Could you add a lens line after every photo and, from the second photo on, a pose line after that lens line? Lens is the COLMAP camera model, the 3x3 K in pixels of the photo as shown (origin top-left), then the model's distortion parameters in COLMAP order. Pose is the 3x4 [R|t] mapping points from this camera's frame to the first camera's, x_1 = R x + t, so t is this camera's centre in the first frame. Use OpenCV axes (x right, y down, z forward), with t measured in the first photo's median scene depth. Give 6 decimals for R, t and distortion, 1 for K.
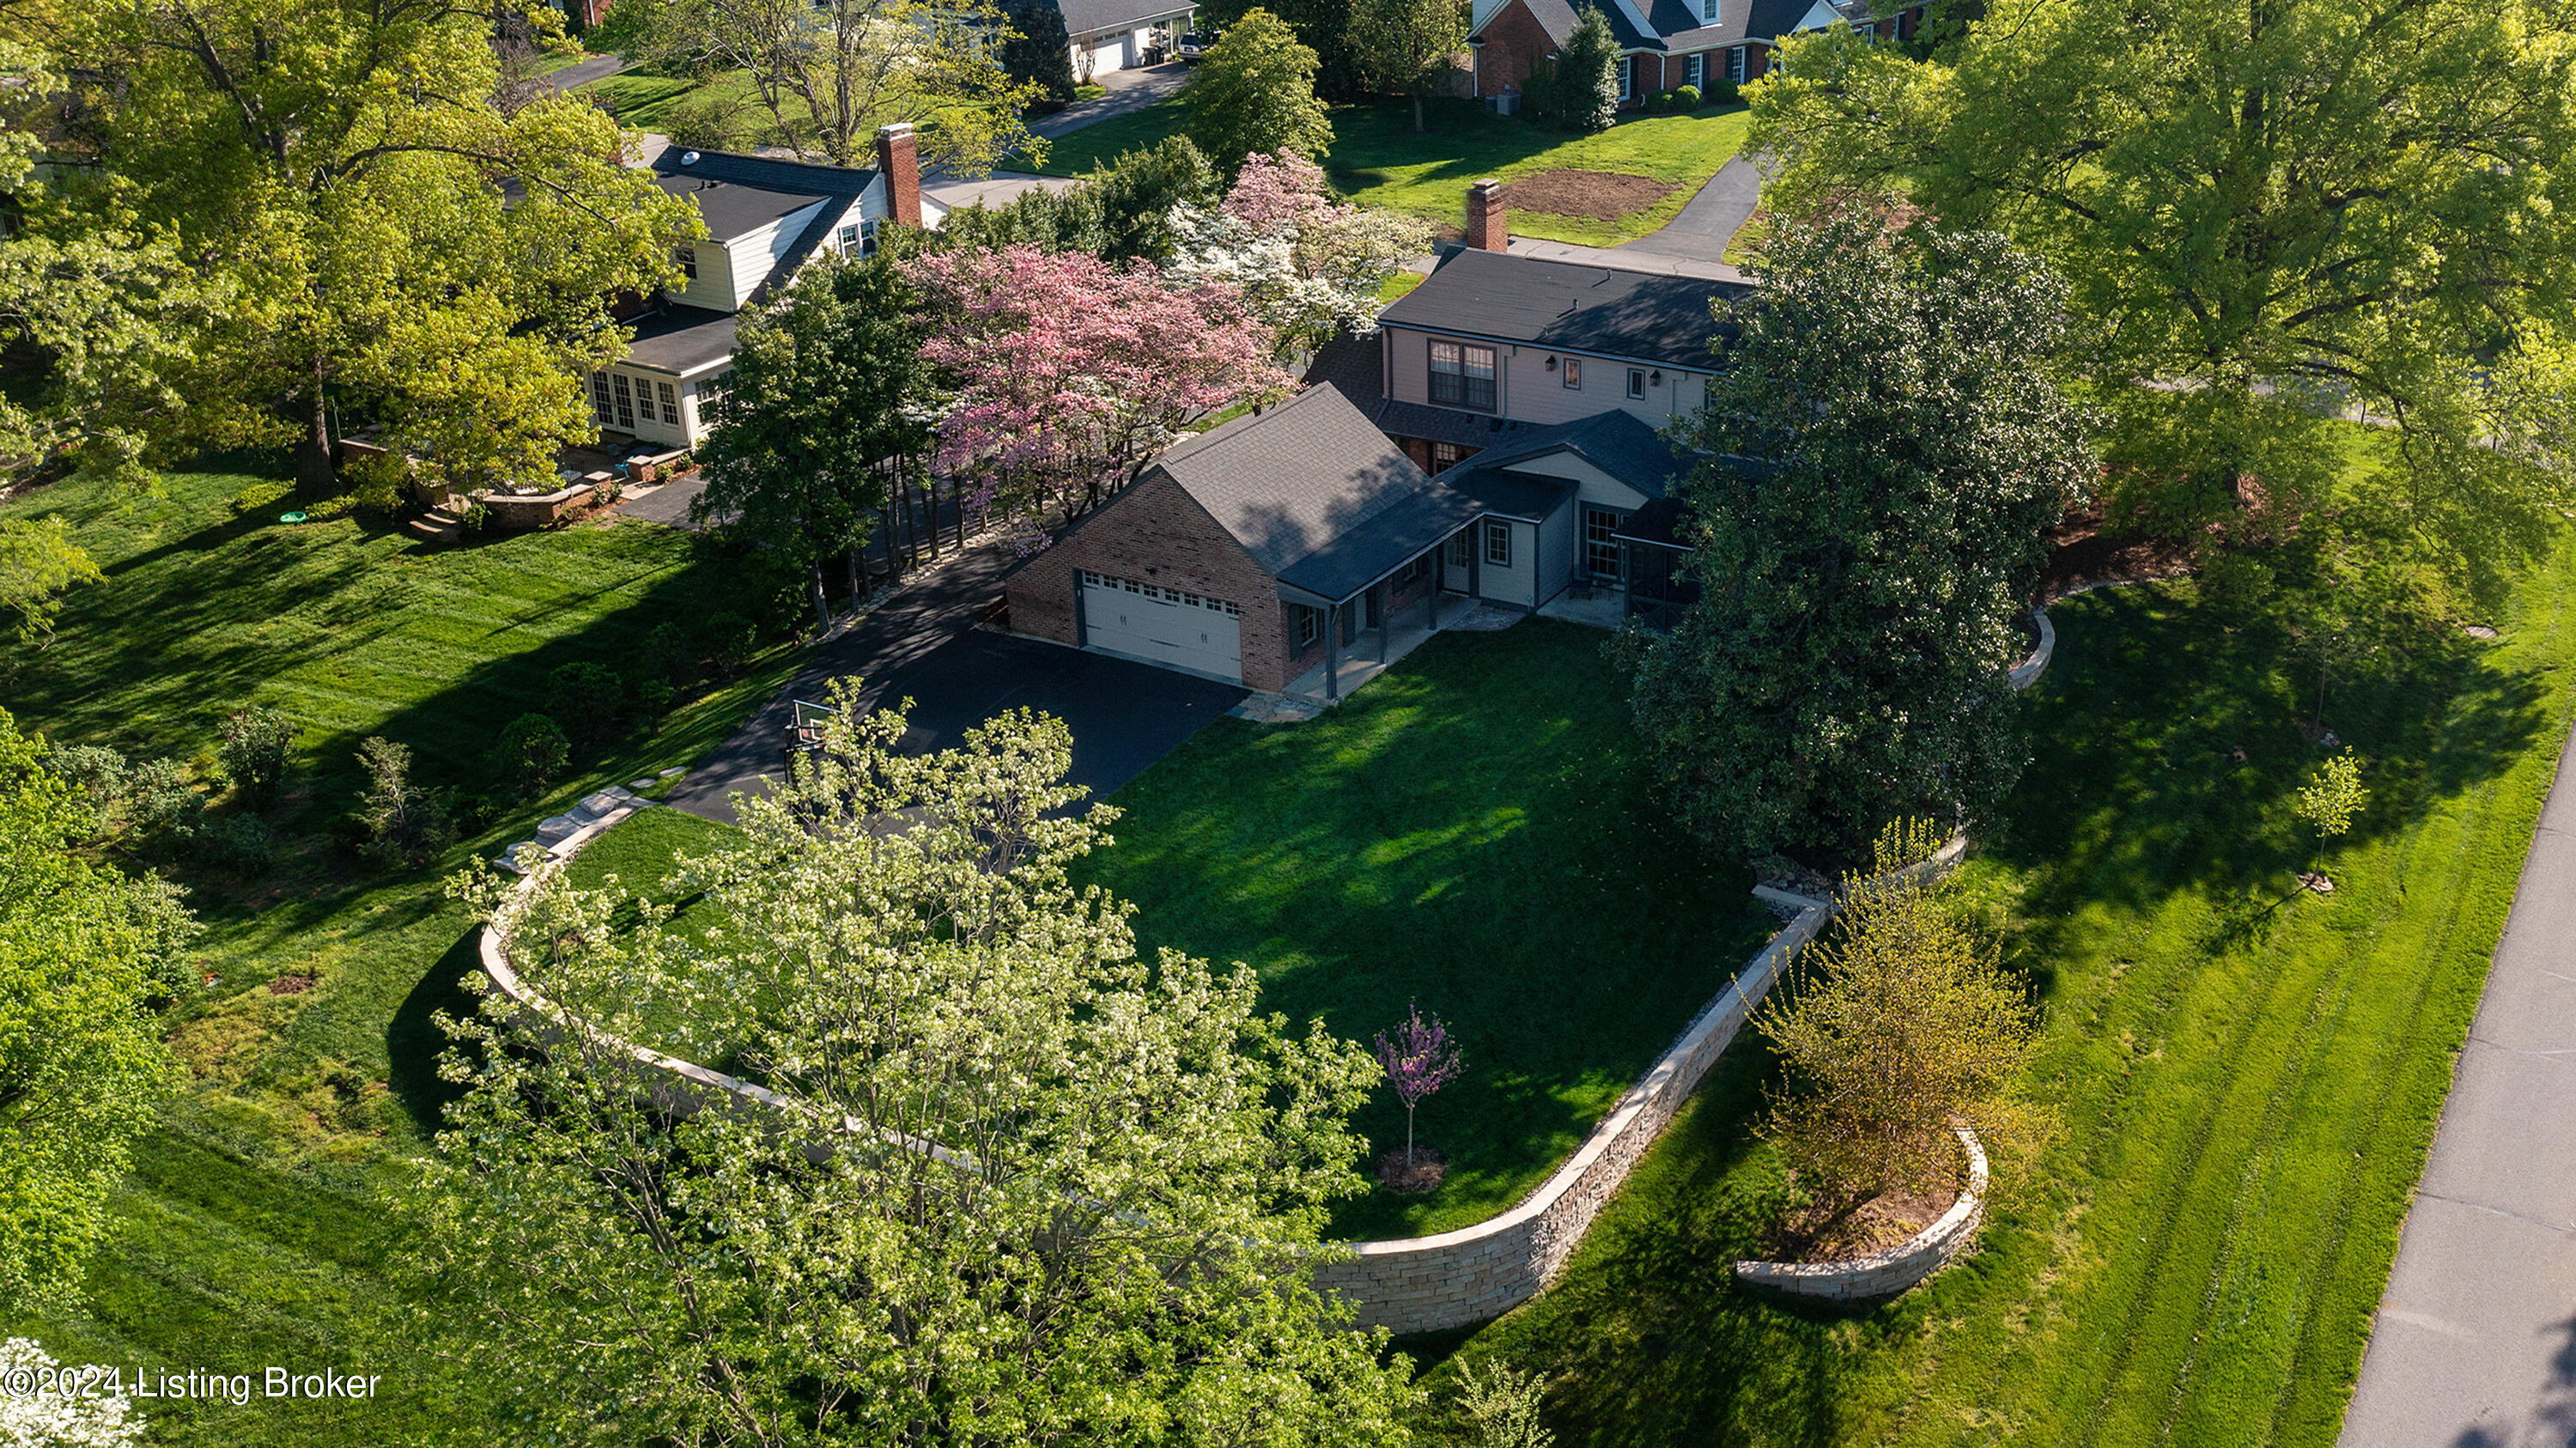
lens RADIAL K [[2470.1, 0, 1469.7], [0, 2470.1, 664.0], [0, 0, 1]] dist [-0.003396, 0.012729]
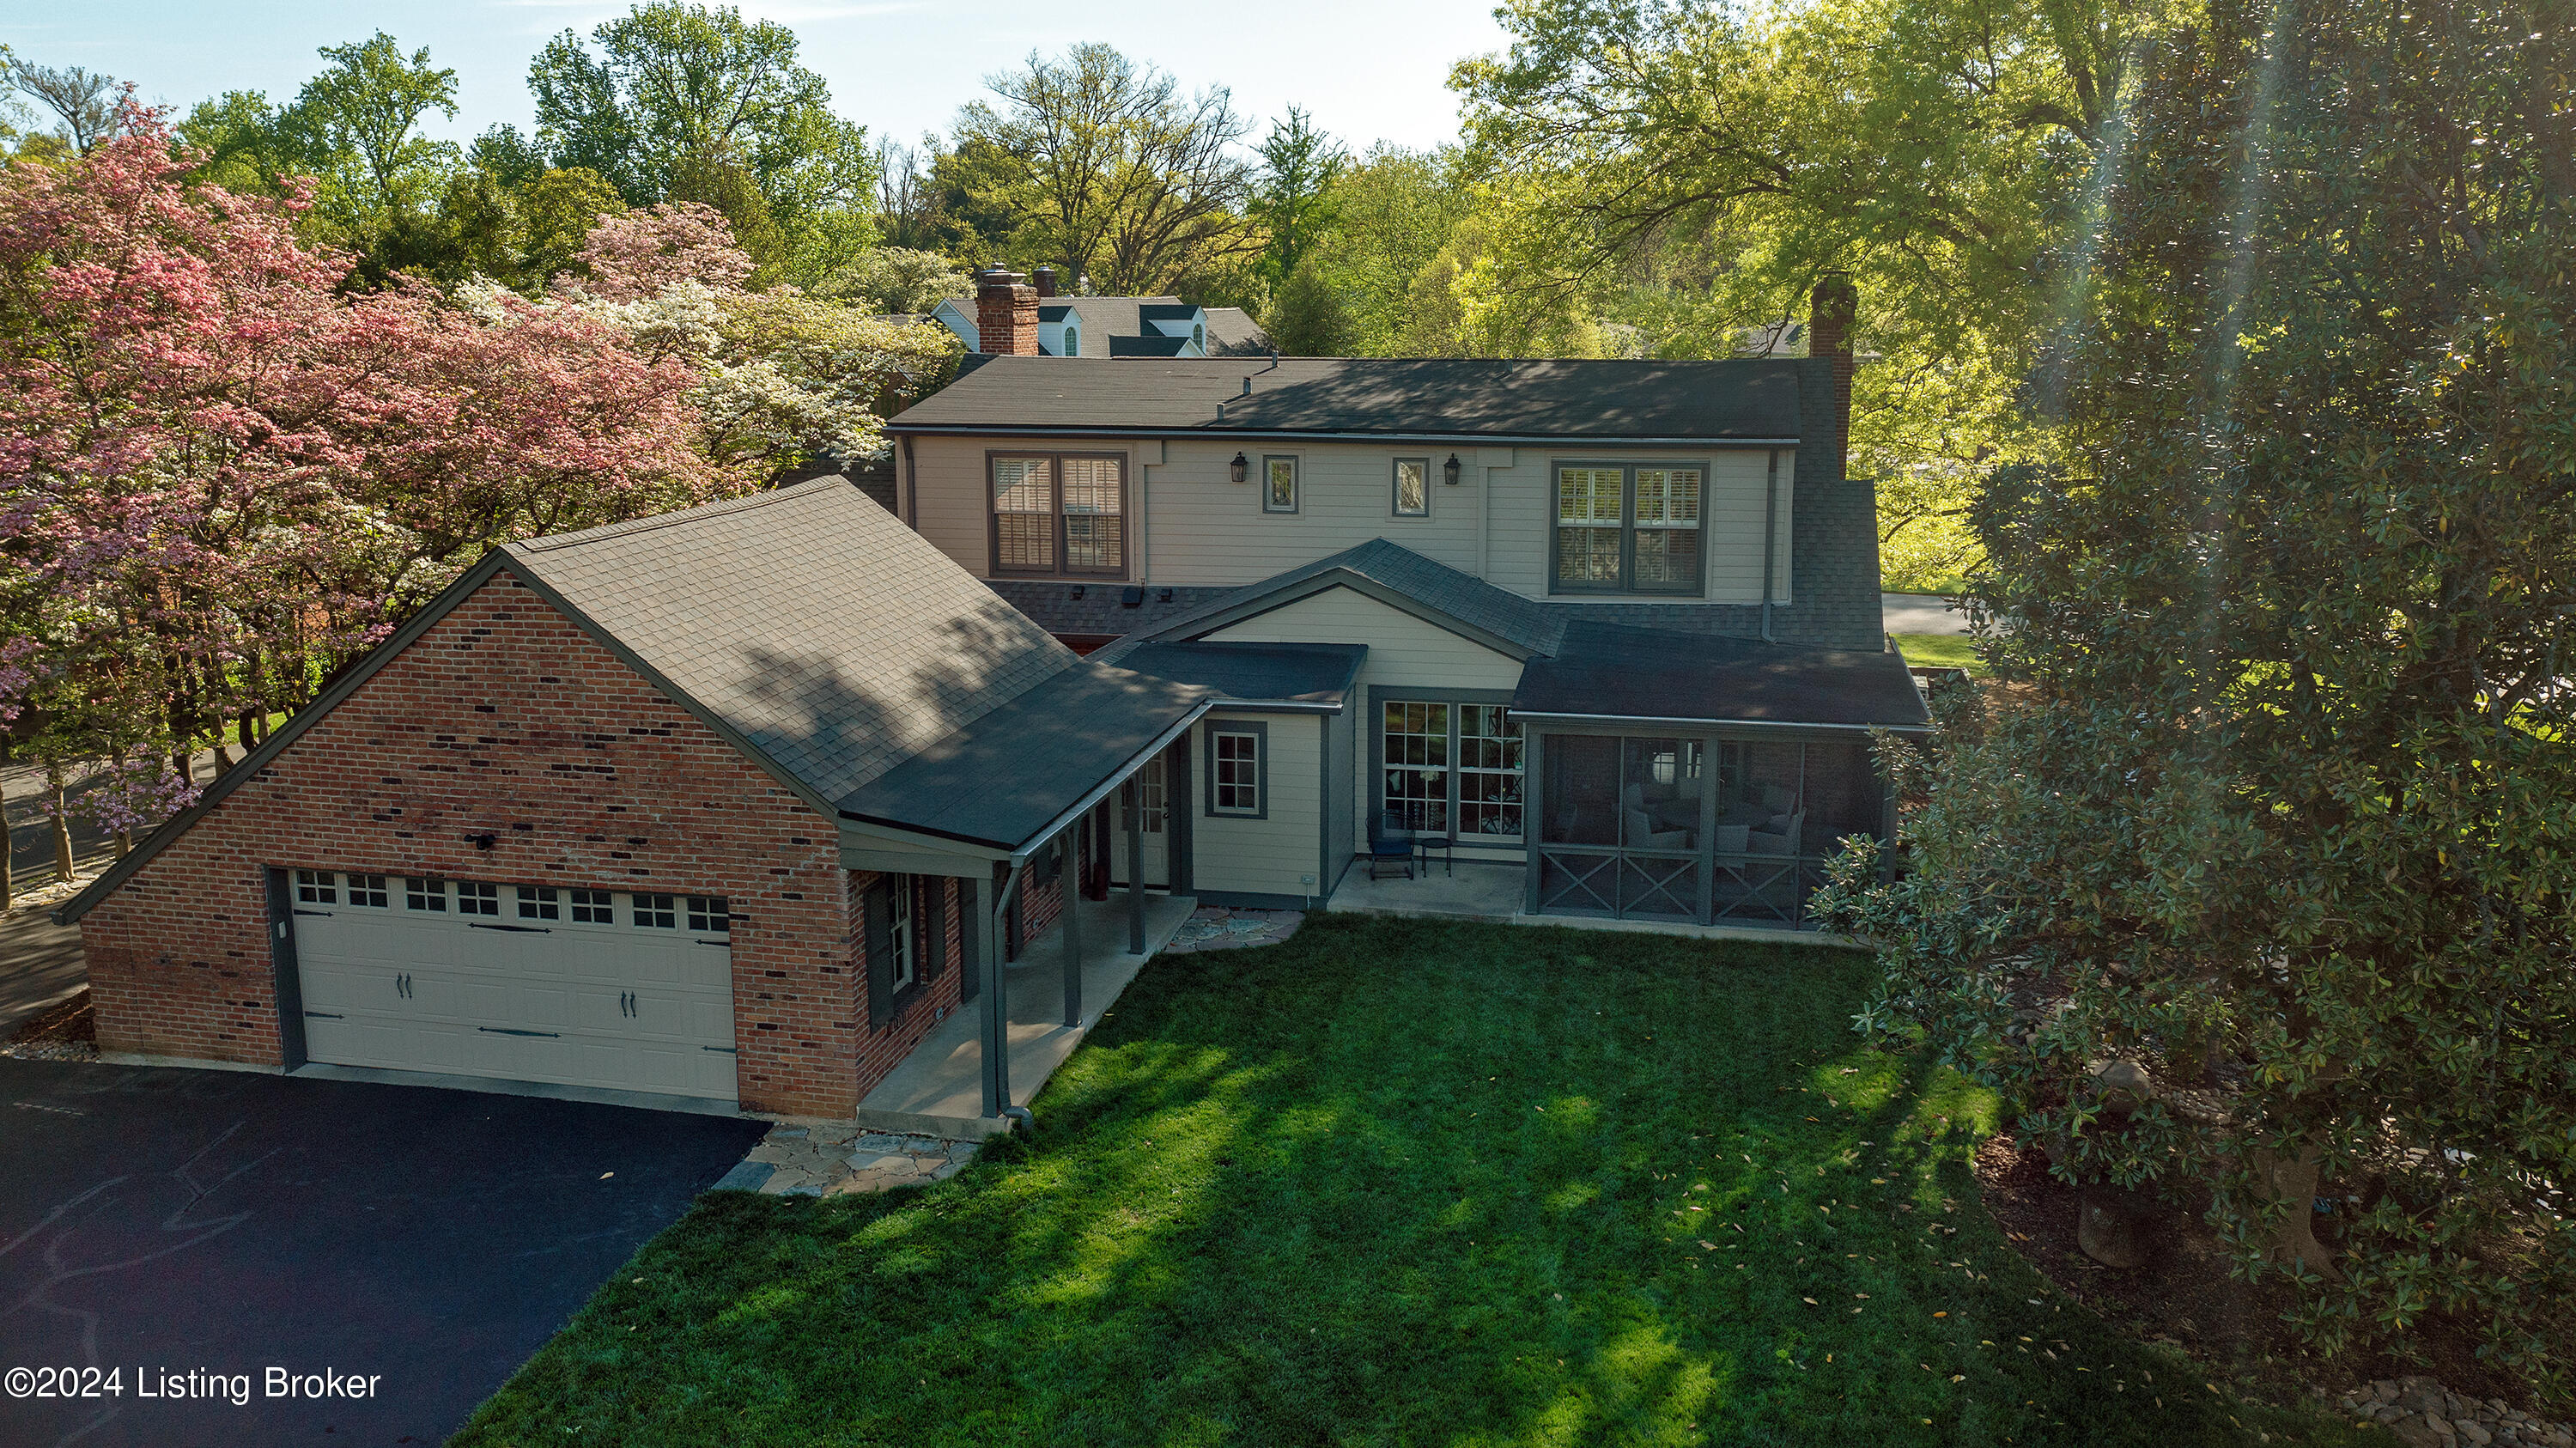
lens RADIAL K [[2059.8, 0, 1288.0], [0, 2059.8, 724.0], [0, 0, 1]] dist [-0.004253, -0.001686]
pose [[0.955835, -0.054022, 0.288895, -0.093661], [0.110495, 0.976901, -0.182907, 0.016792], [-0.272341, 0.206750, 0.939726, 0.614498]]
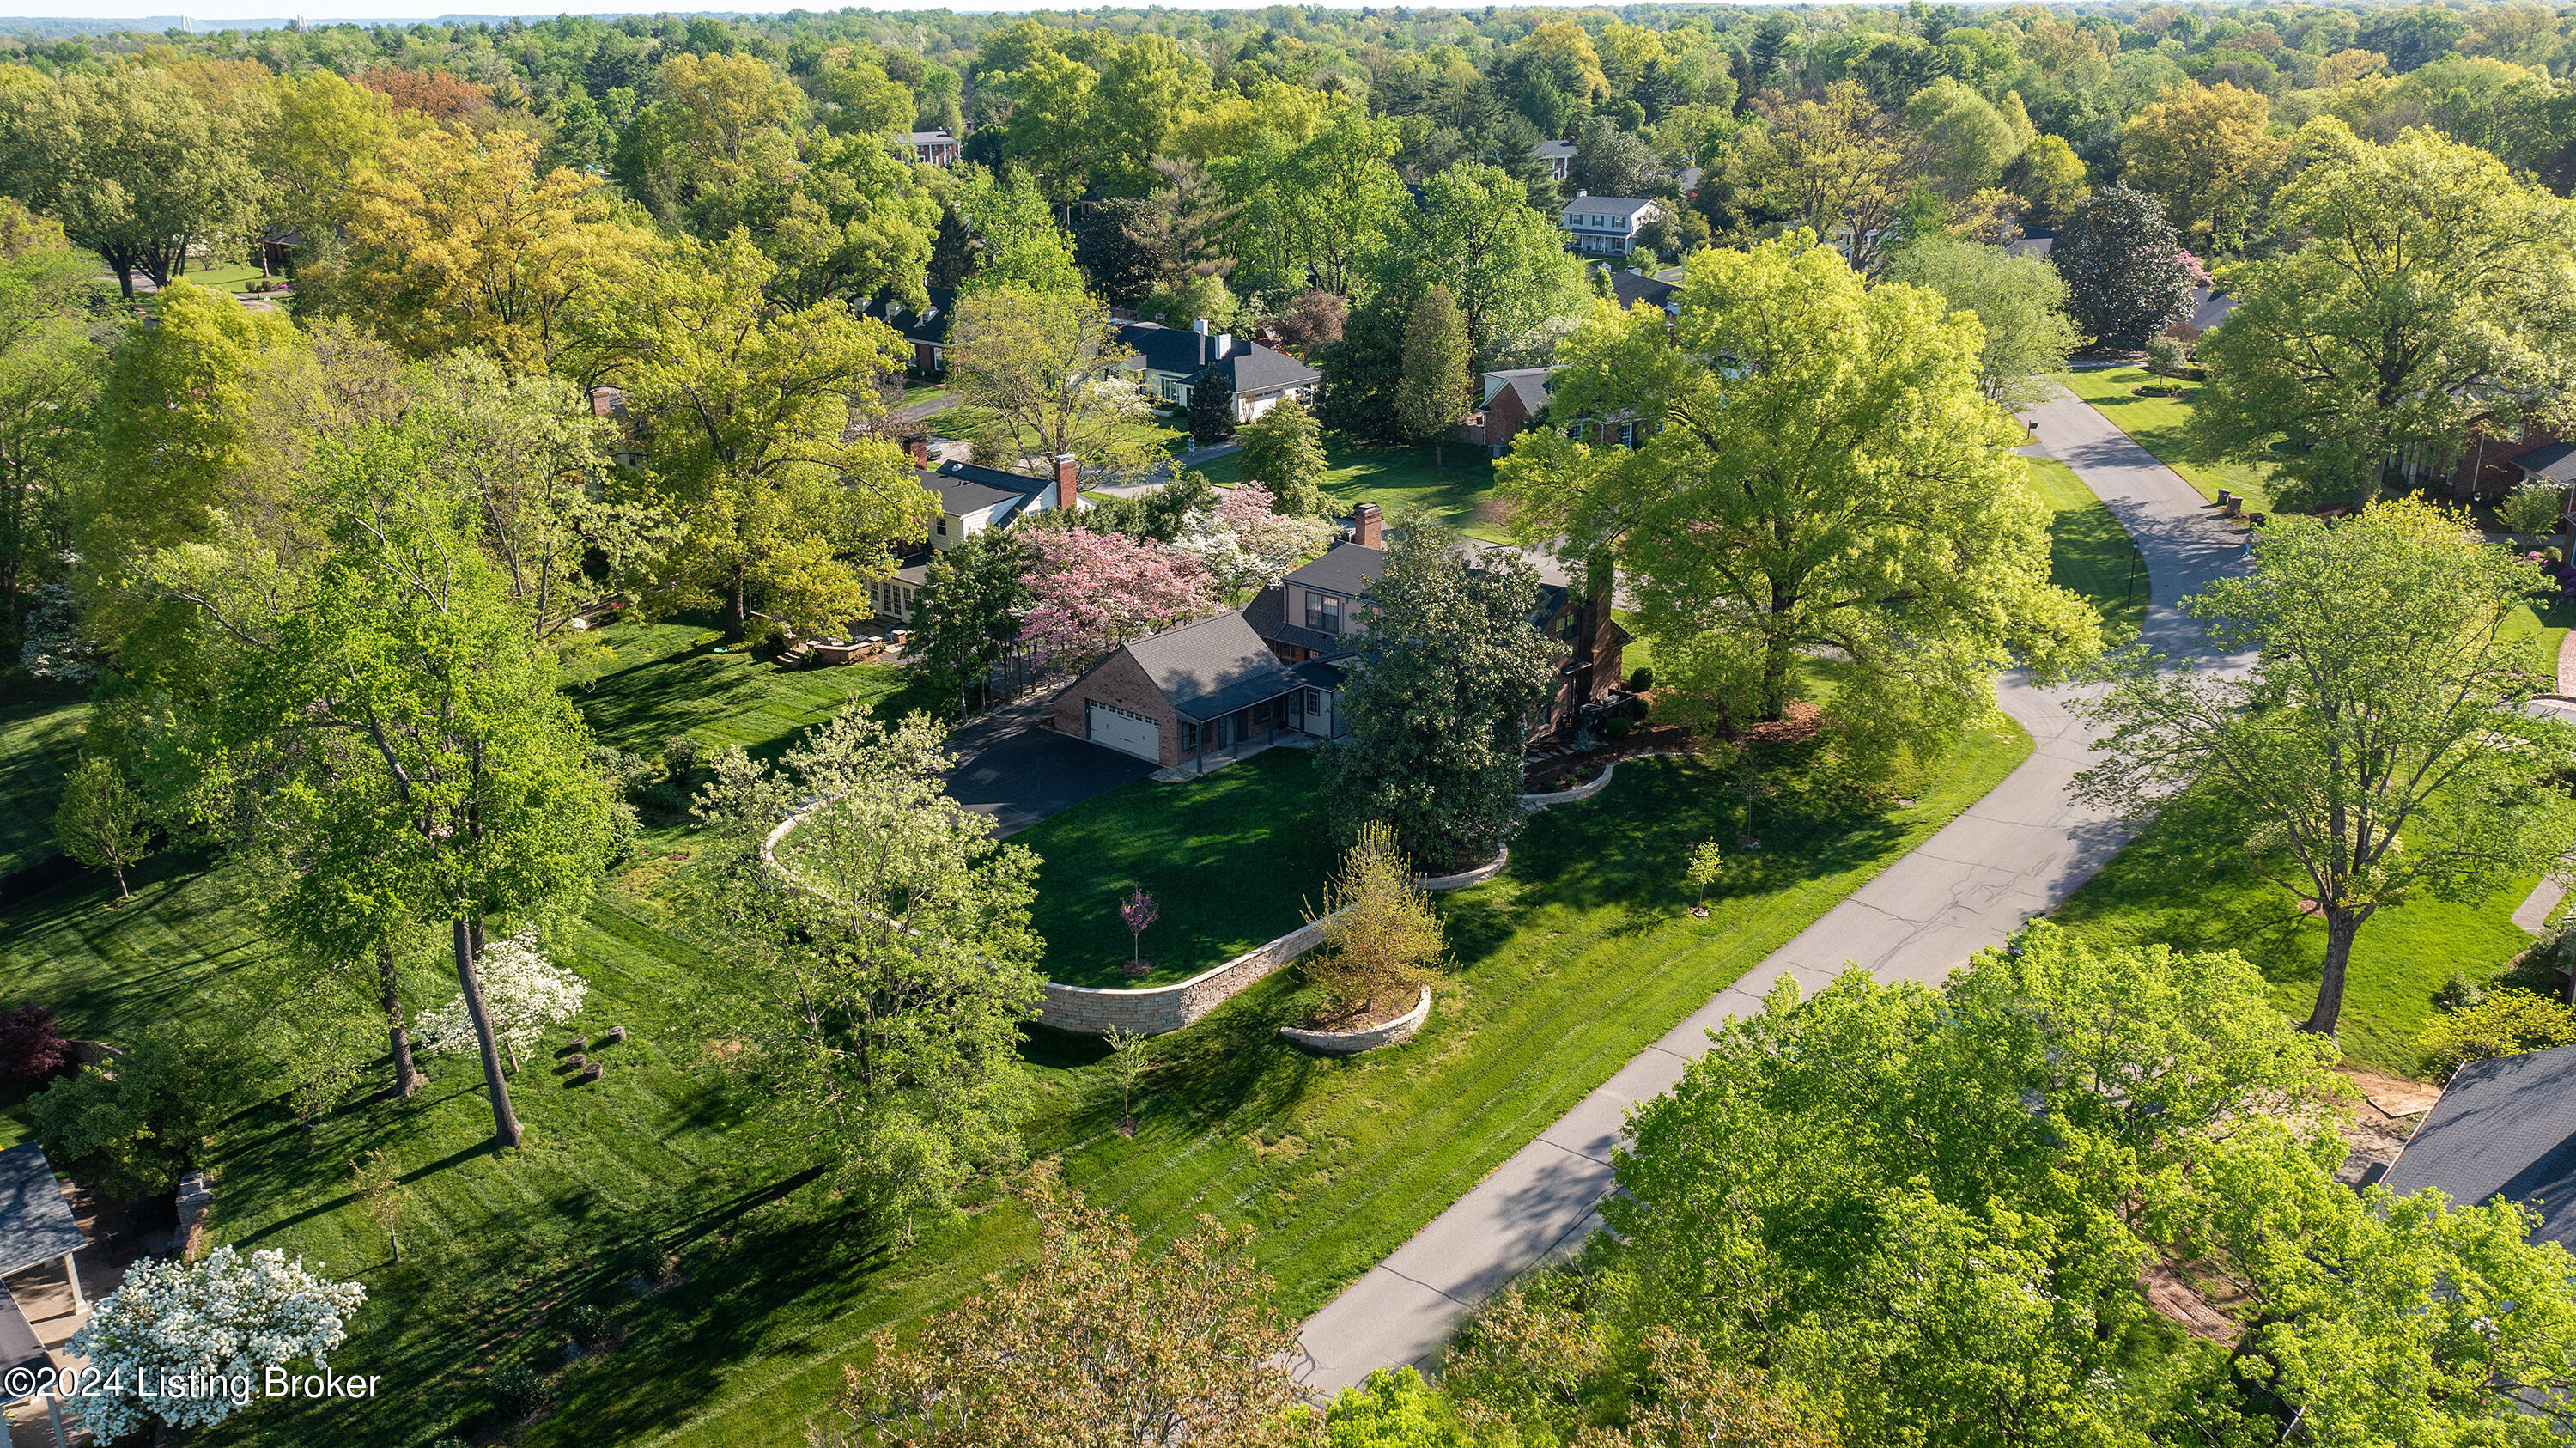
lens RADIAL K [[2059.8, 0, 1288.0], [0, 2059.8, 724.0], [0, 0, 1]] dist [-0.004253, -0.001686]
pose [[0.975525, 0.073350, -0.207295, 0.309332], [-0.088127, 0.994117, -0.062962, 0.064877], [0.201457, 0.079689, 0.976250, -0.494944]]
